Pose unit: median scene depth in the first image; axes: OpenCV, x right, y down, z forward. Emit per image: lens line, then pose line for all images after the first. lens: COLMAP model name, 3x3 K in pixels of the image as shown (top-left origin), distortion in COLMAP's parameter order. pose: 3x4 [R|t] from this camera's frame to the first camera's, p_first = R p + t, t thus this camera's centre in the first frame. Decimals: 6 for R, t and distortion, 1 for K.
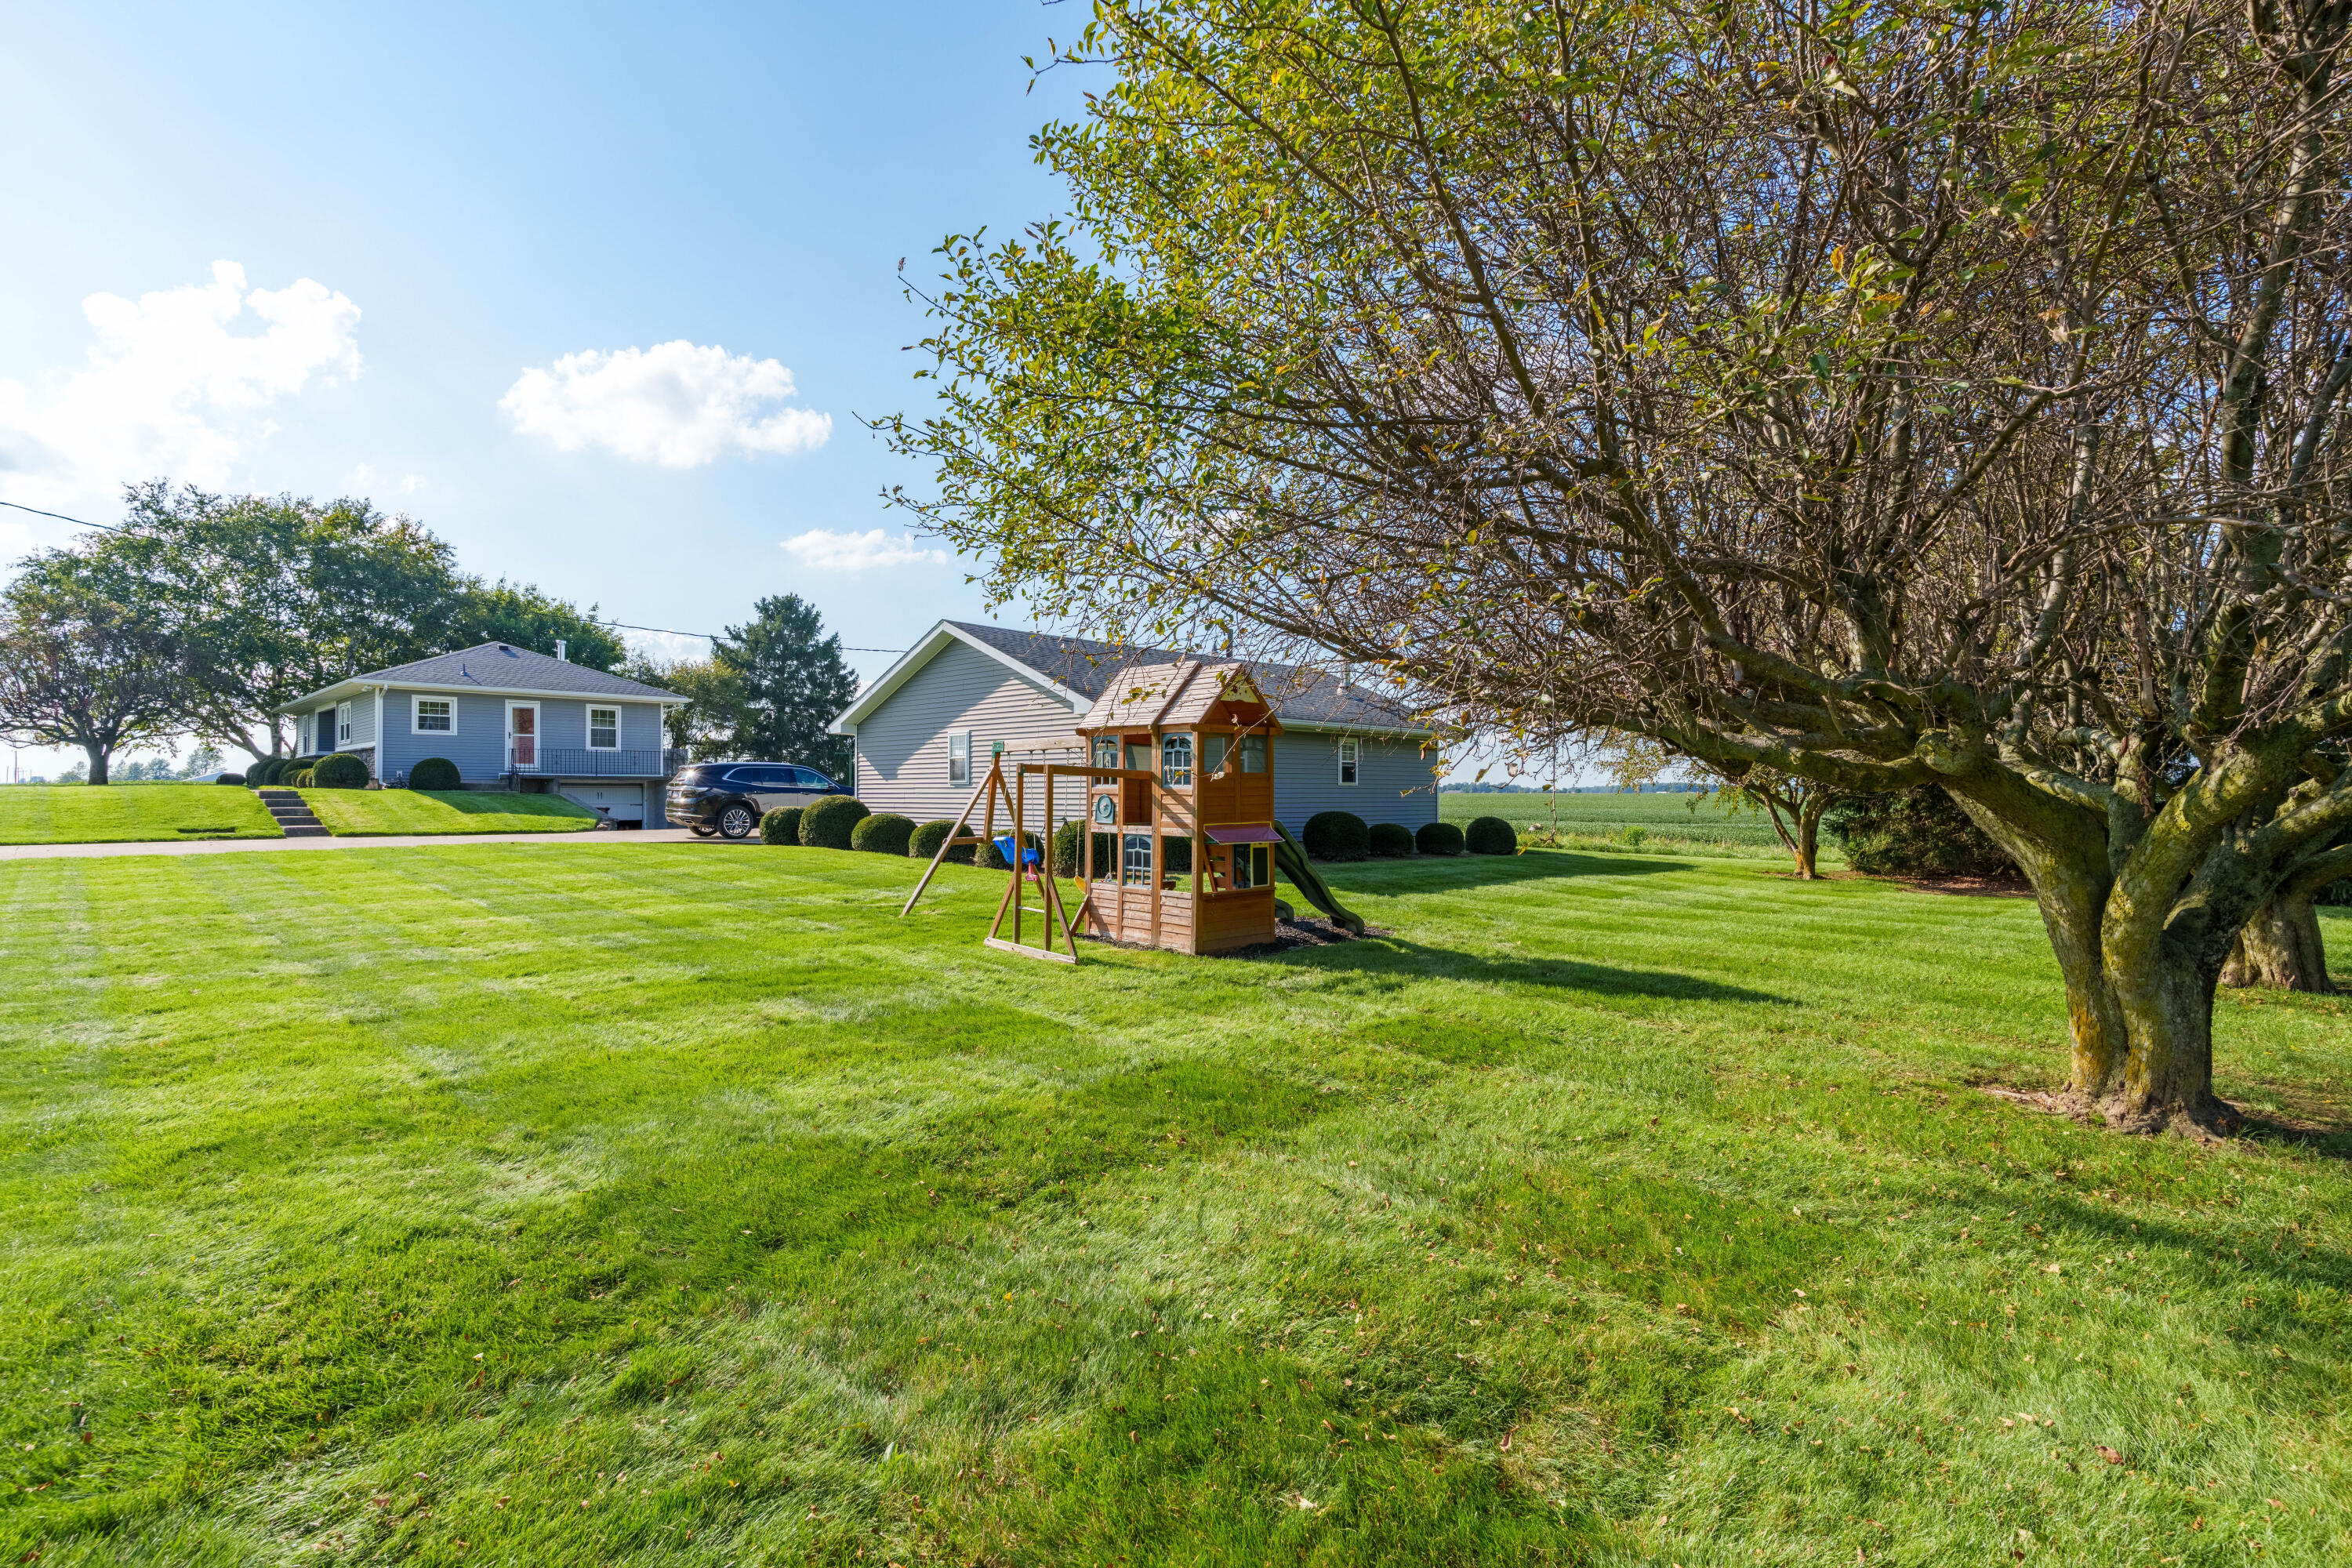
lens RADIAL K [[1111.8, 0, 1166.5], [0, 1111.8, 790.2], [0, 0, 1]] dist [0.004725, -0.000659]
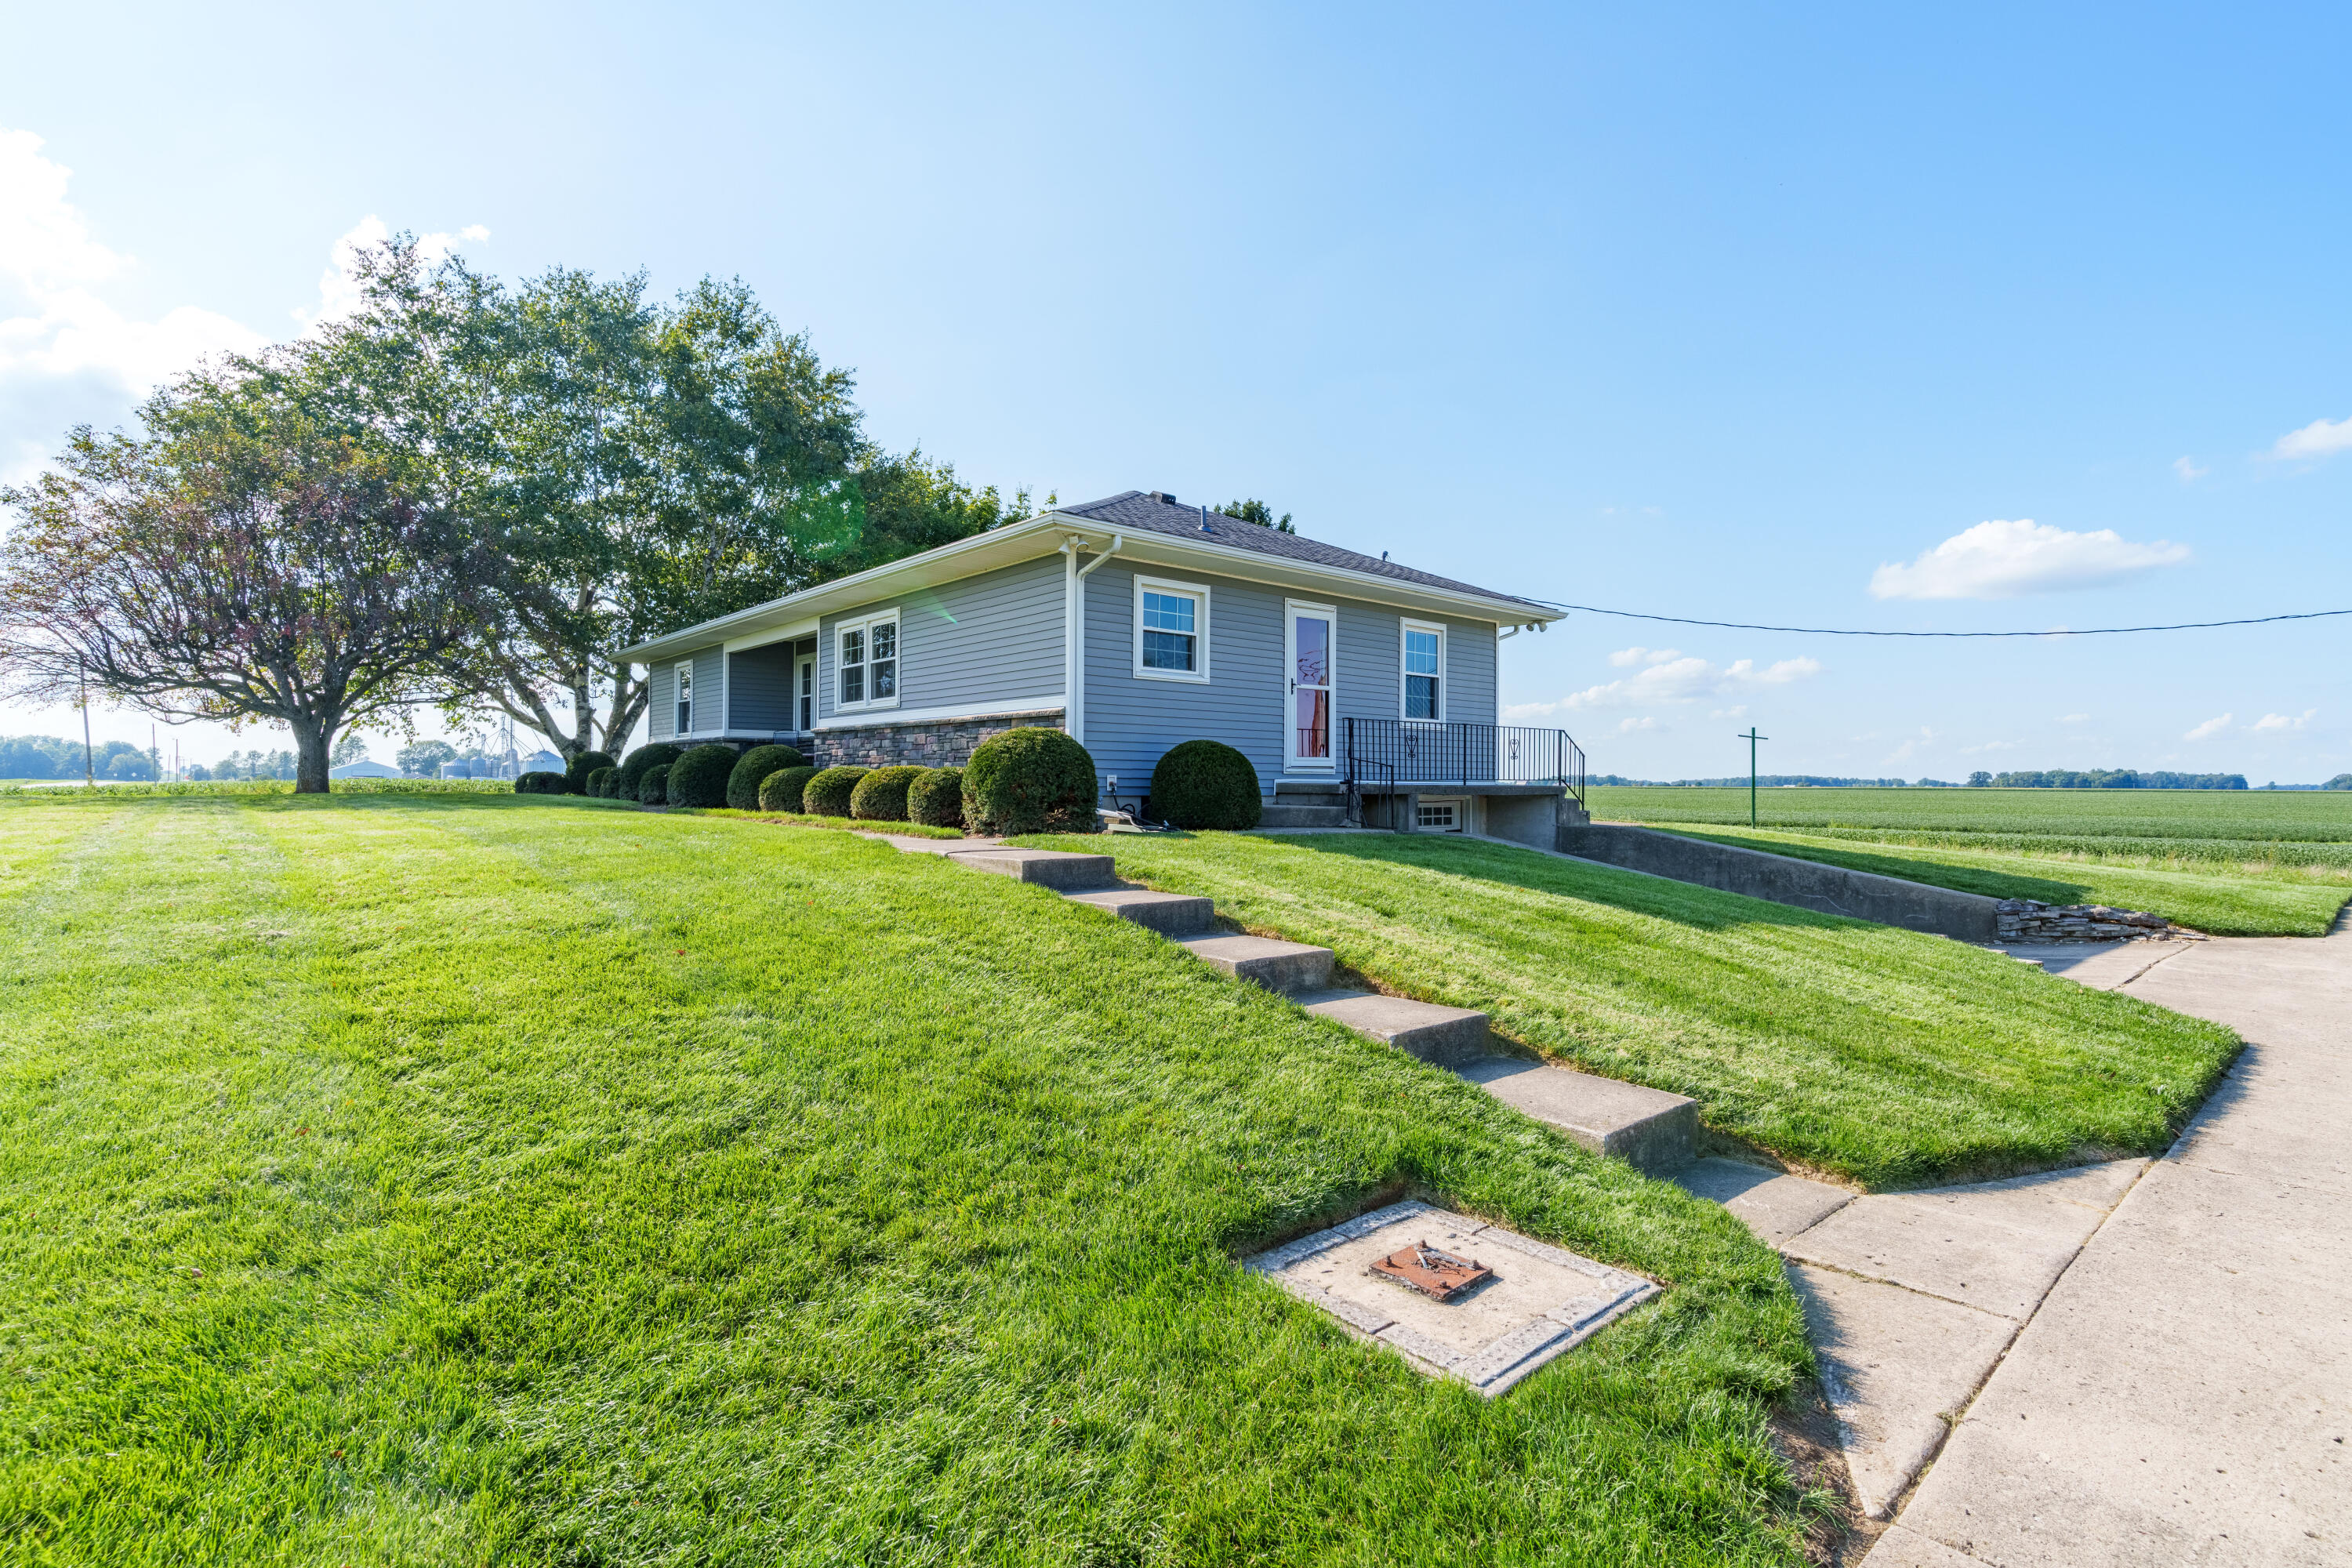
lens RADIAL K [[1111.8, 0, 1174.6], [0, 1111.8, 790.3], [0, 0, 1]] dist [0.004725, -0.000659]
pose [[0.997375, 0.004496, -0.072276, -0.494955], [-0.003731, 0.999936, 0.010708, -0.012800], [0.072319, -0.010411, 0.997327, 0.484655]]
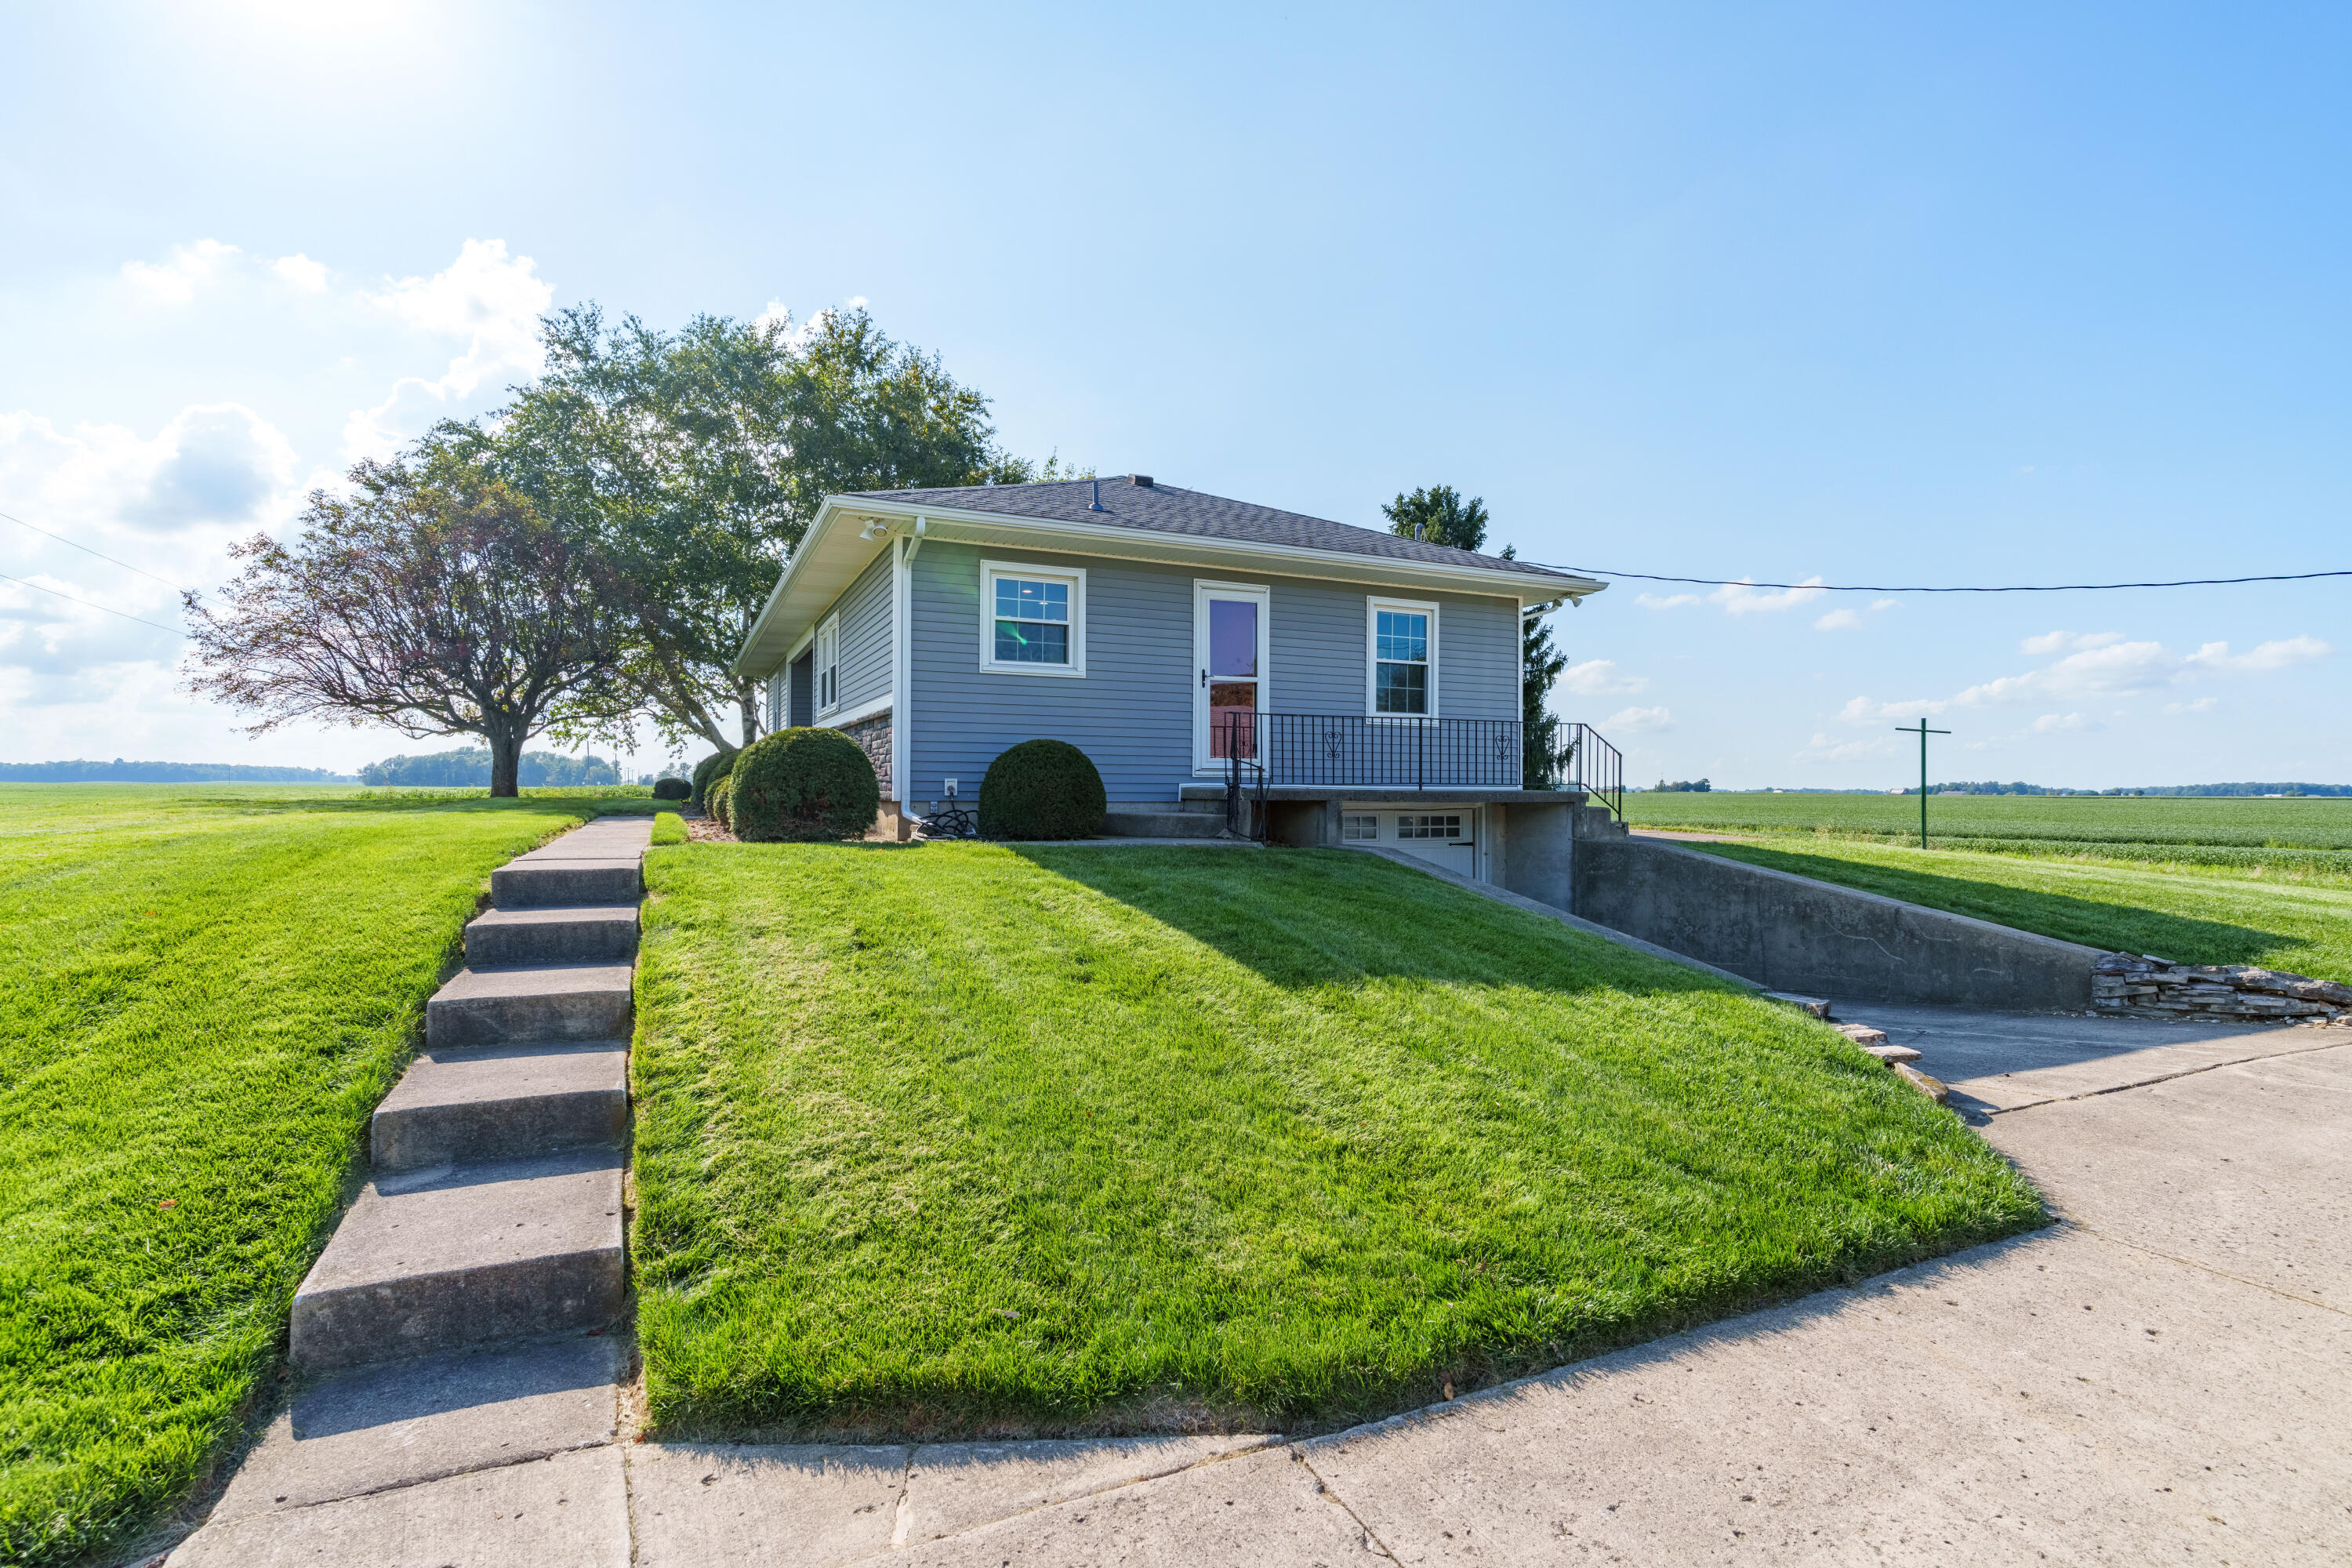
lens RADIAL K [[1111.8, 0, 1180.0], [0, 1111.8, 779.5], [0, 0, 1]] dist [0.004725, -0.000659]
pose [[0.941099, 0.001319, -0.338129, -0.390213], [-0.003125, 0.999984, -0.004797, -0.012270], [0.338118, 0.005571, 0.941087, 0.540564]]
